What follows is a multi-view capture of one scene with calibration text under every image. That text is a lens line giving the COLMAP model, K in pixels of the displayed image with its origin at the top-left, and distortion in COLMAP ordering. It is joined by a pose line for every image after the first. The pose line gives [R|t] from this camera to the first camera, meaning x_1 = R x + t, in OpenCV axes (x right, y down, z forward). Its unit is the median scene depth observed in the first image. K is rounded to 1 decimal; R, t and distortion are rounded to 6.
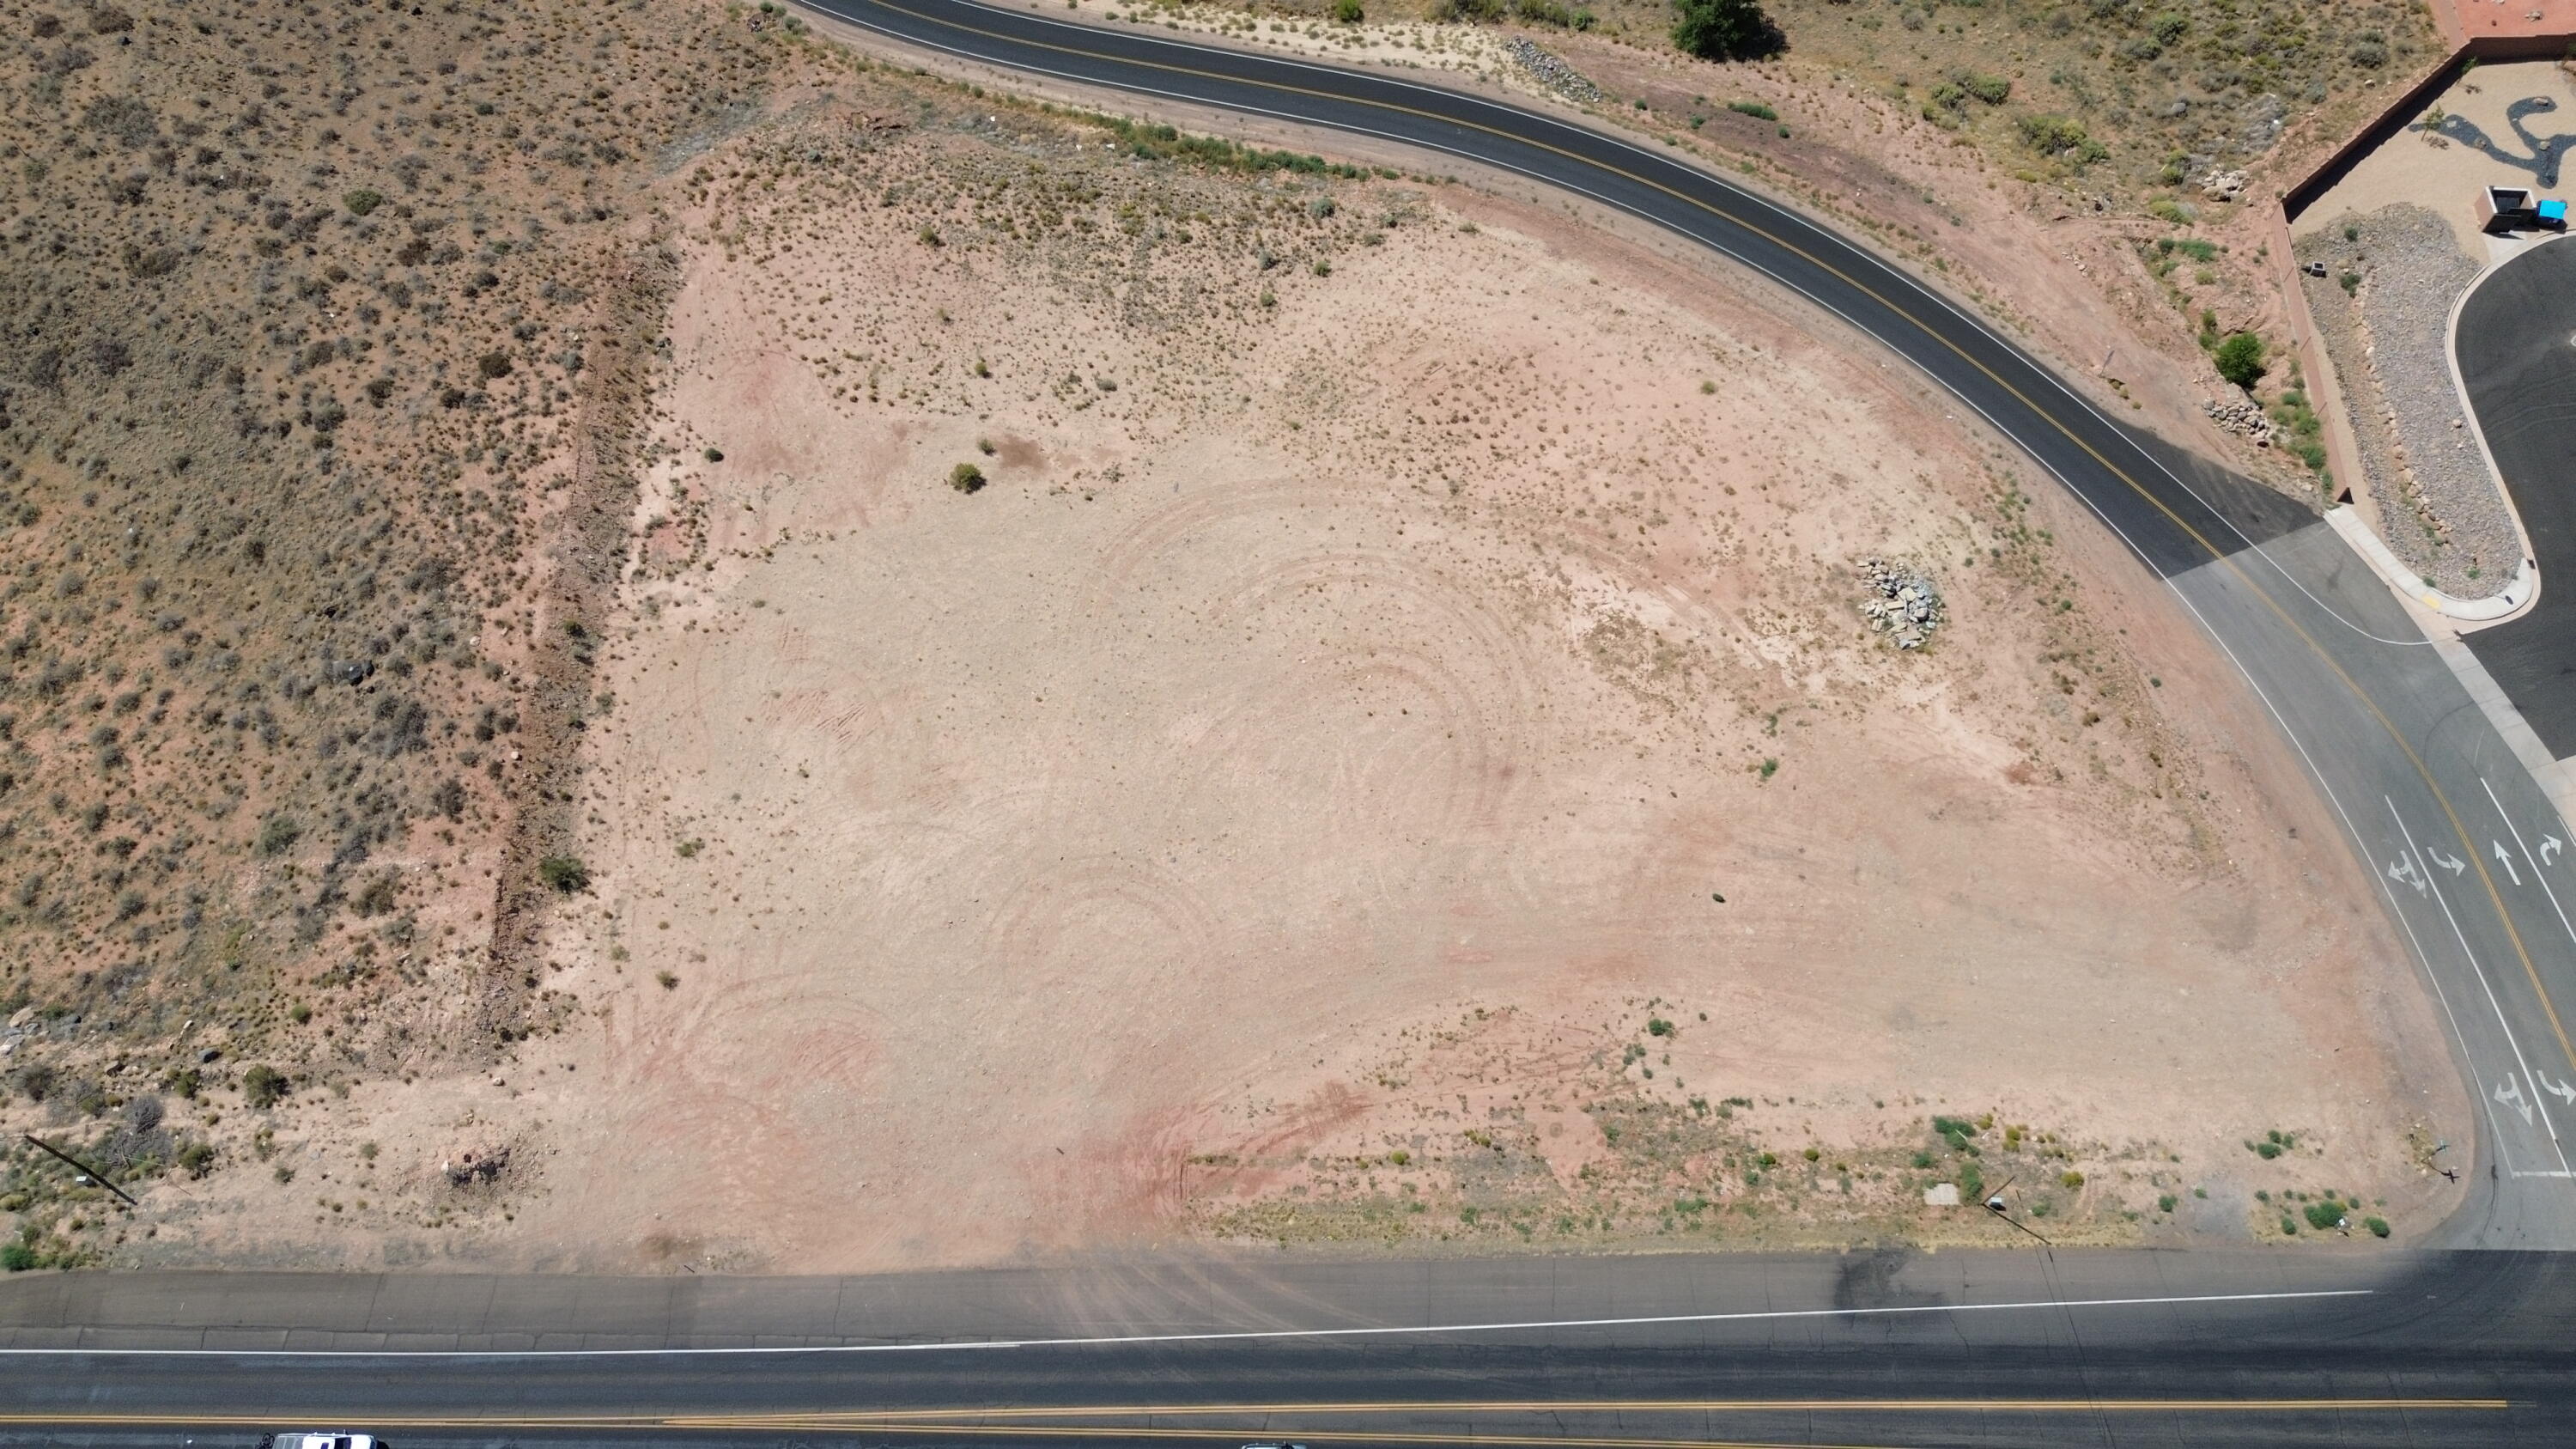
lens RADIAL K [[1828.9, 0, 1290.6], [0, 1828.9, 723.9], [0, 0, 1]] dist [0.066966, -0.062658]
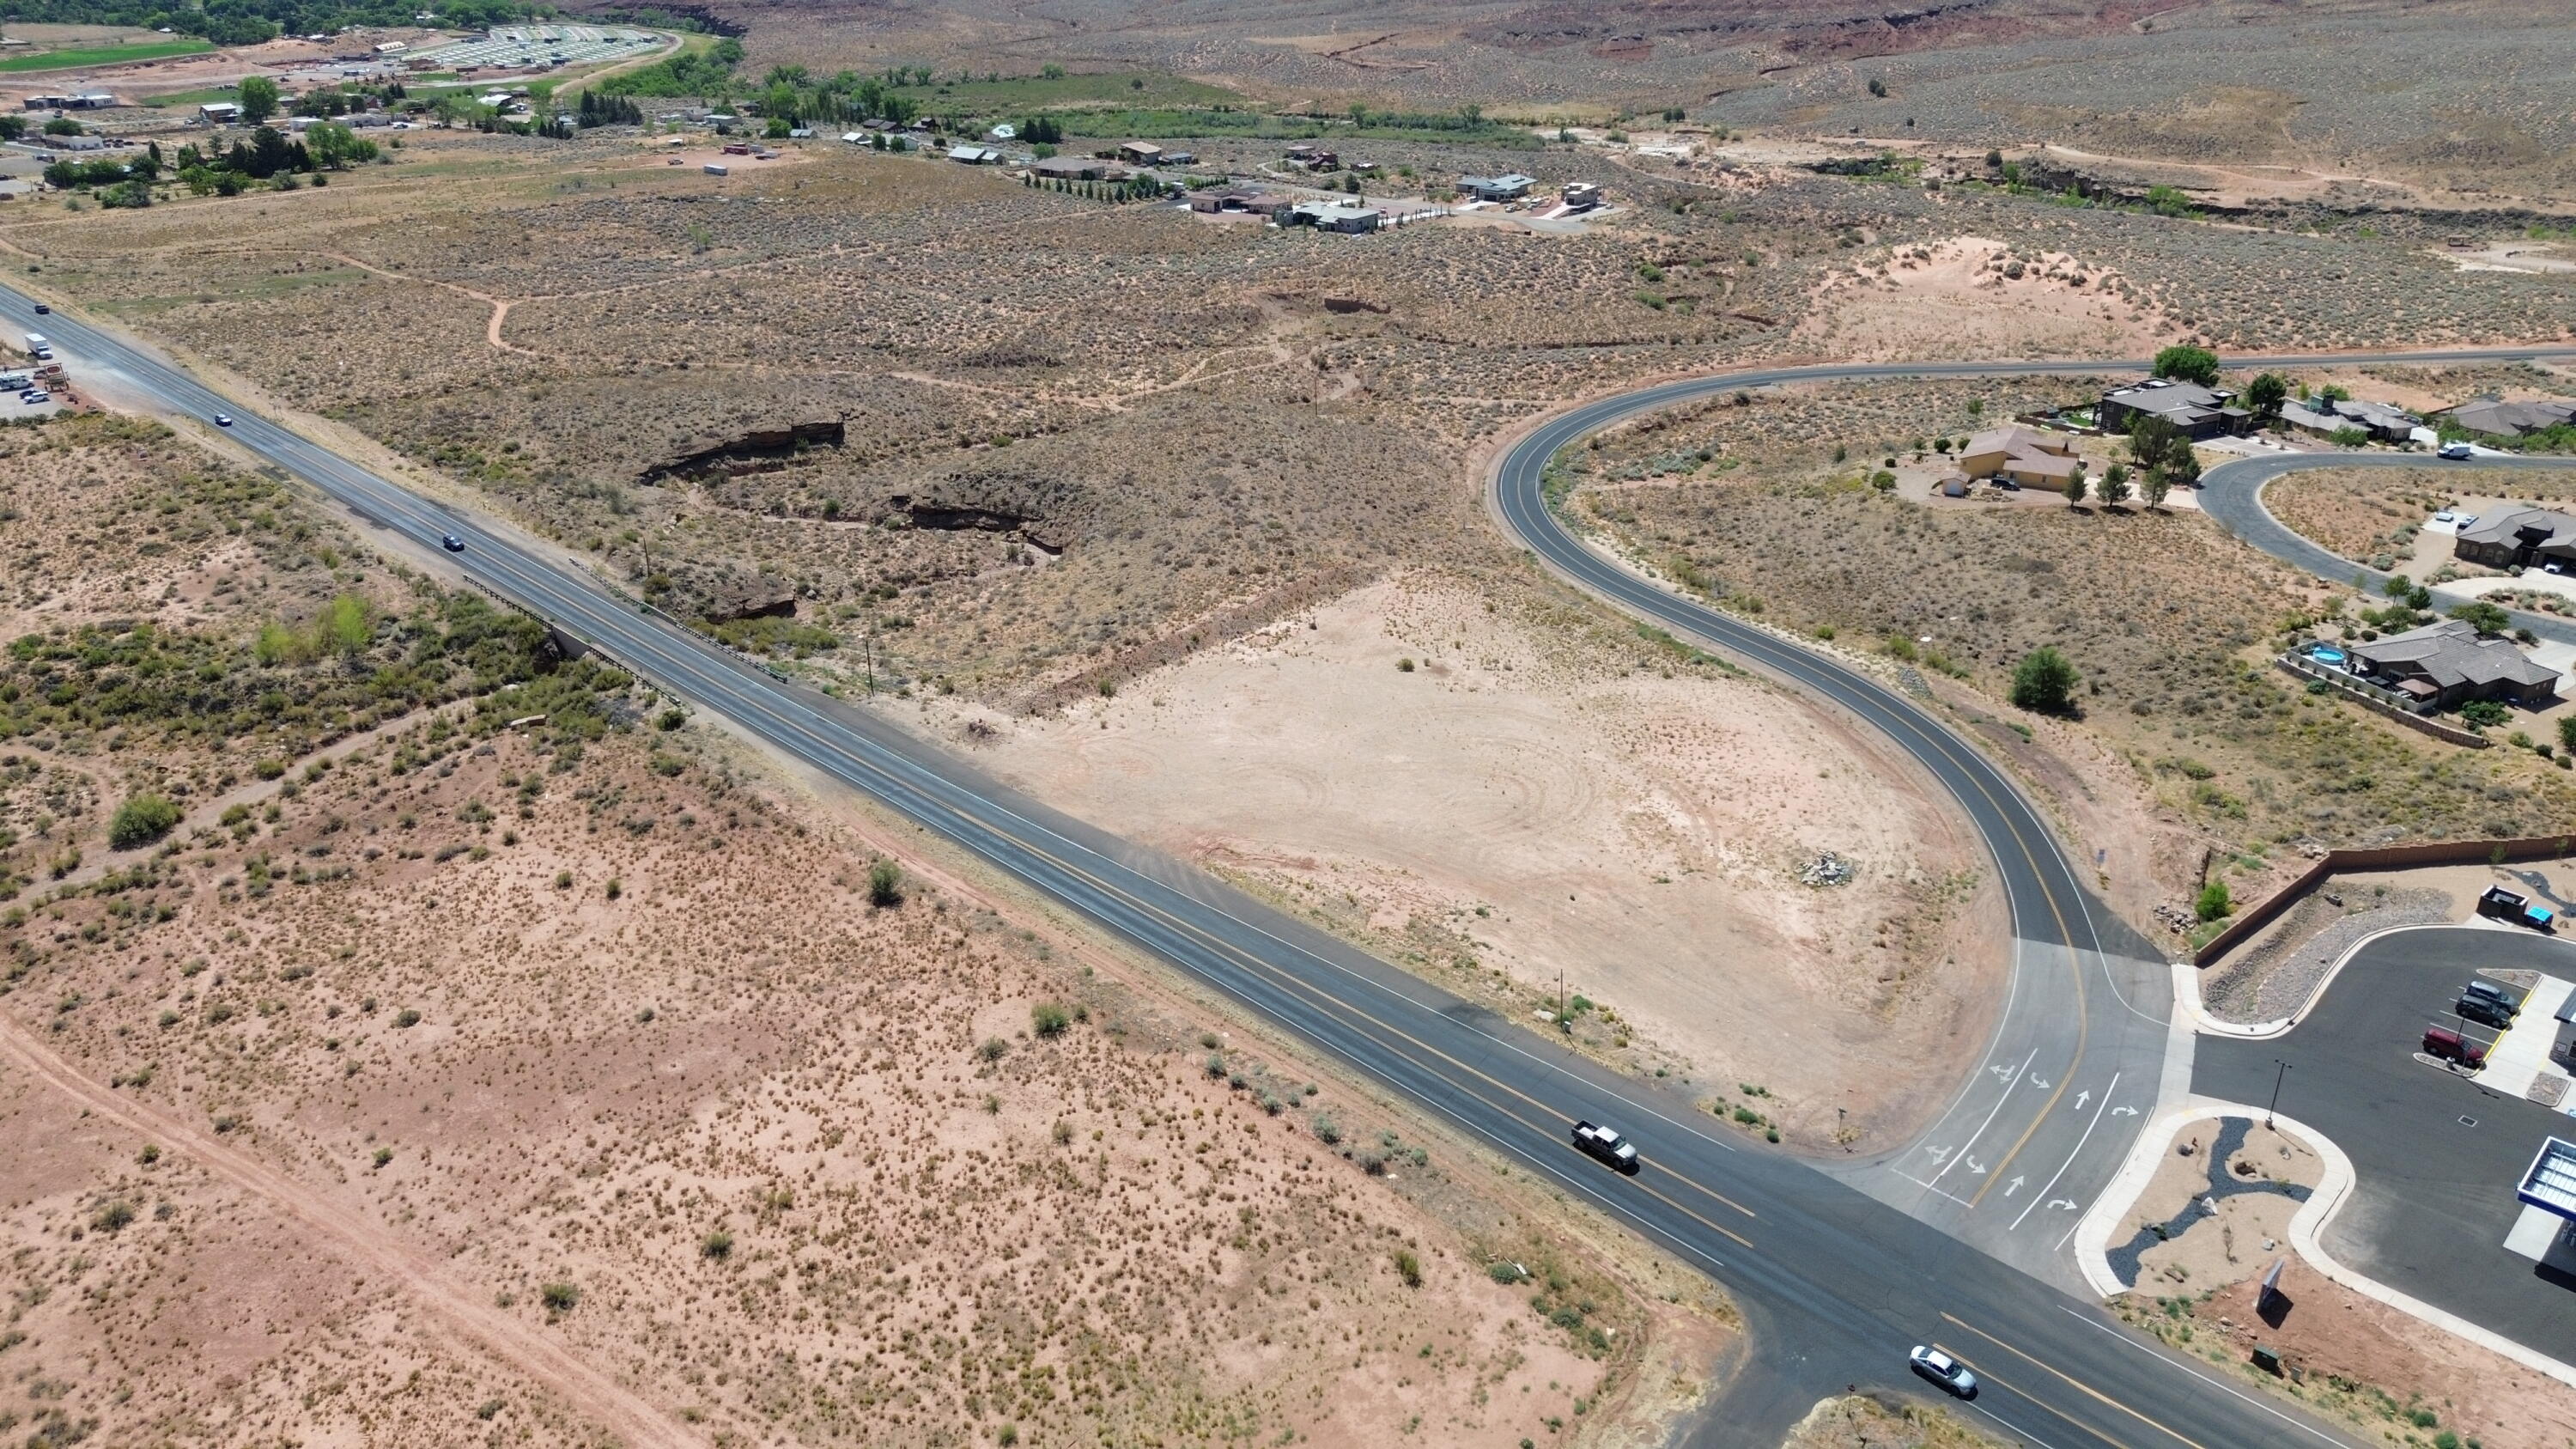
lens RADIAL K [[1833.0, 0, 1291.5], [0, 1833.0, 716.7], [0, 0, 1]] dist [0.067850, -0.063206]
pose [[0.725483, 0.292384, -0.623046, 0.931972], [-0.589912, 0.730478, -0.344101, 0.625118], [0.354512, 0.617181, 0.702430, -0.281361]]
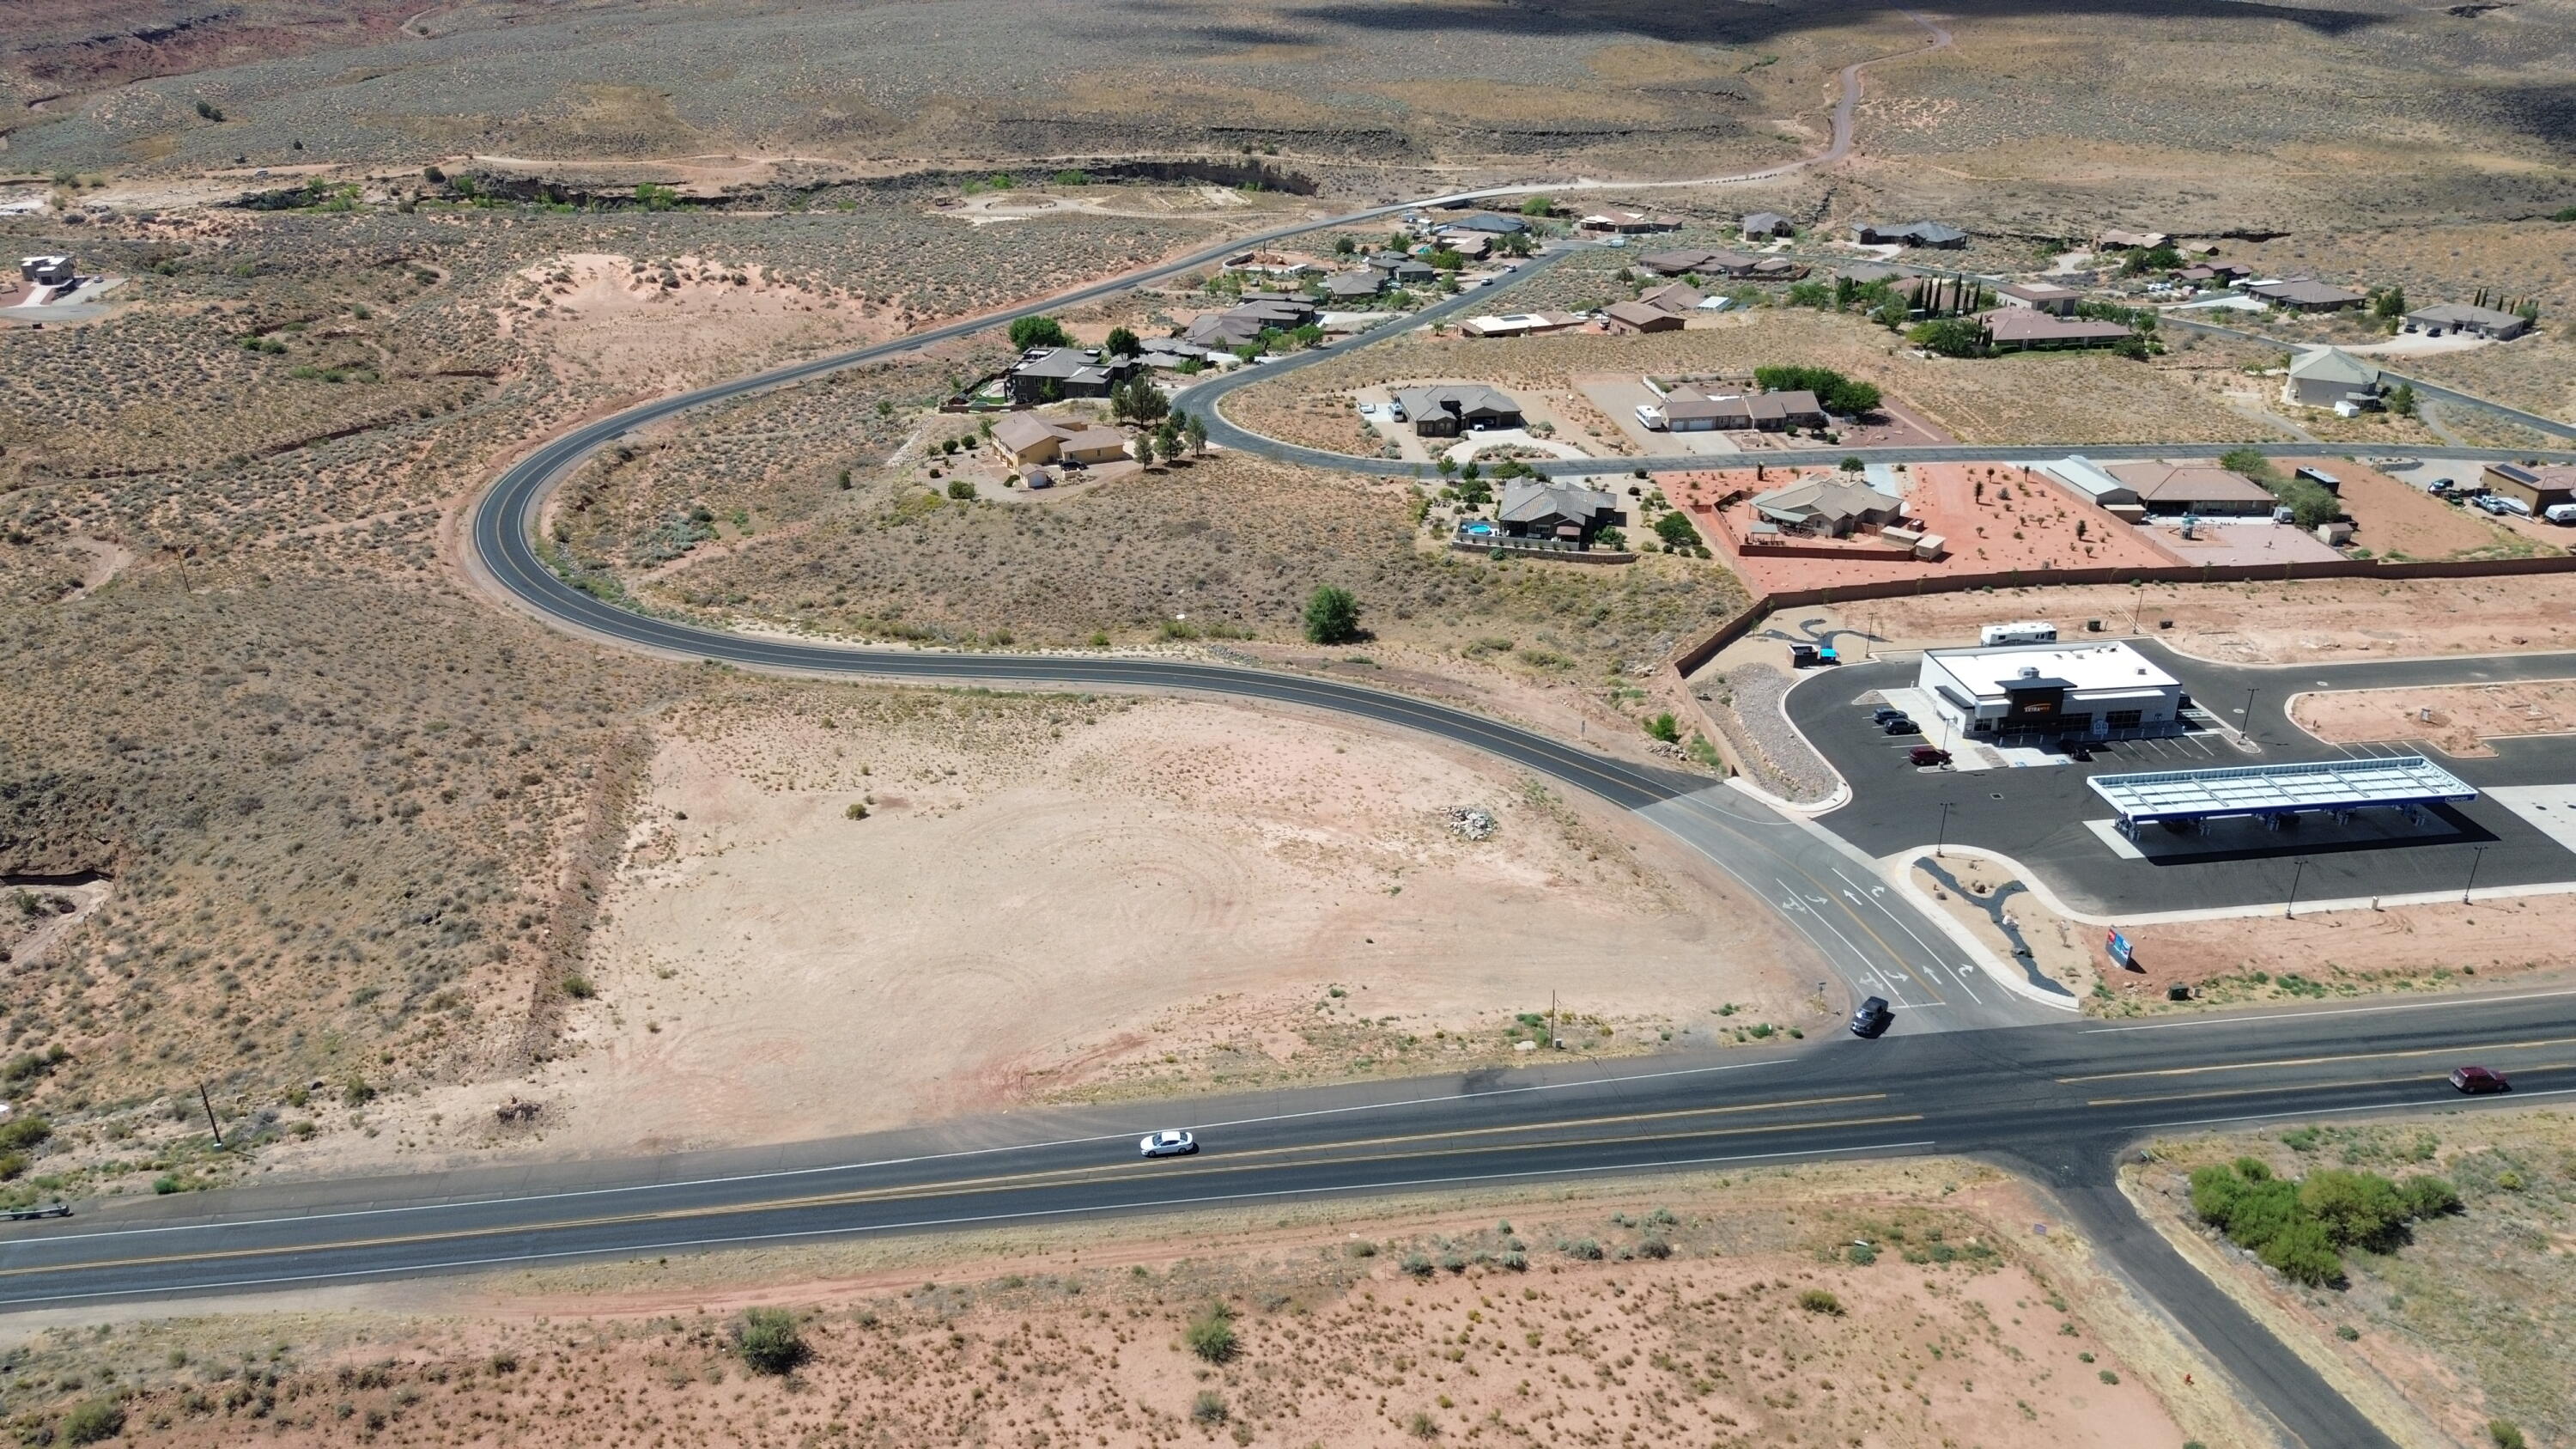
lens RADIAL K [[1832.5, 0, 1291.0], [0, 1832.5, 716.4], [0, 0, 1]] dist [0.069445, -0.069904]
pose [[0.989819, -0.051309, 0.132761, -0.022943], [0.116948, 0.824841, -0.553138, 0.721534], [-0.081126, 0.563032, 0.822444, -0.329409]]
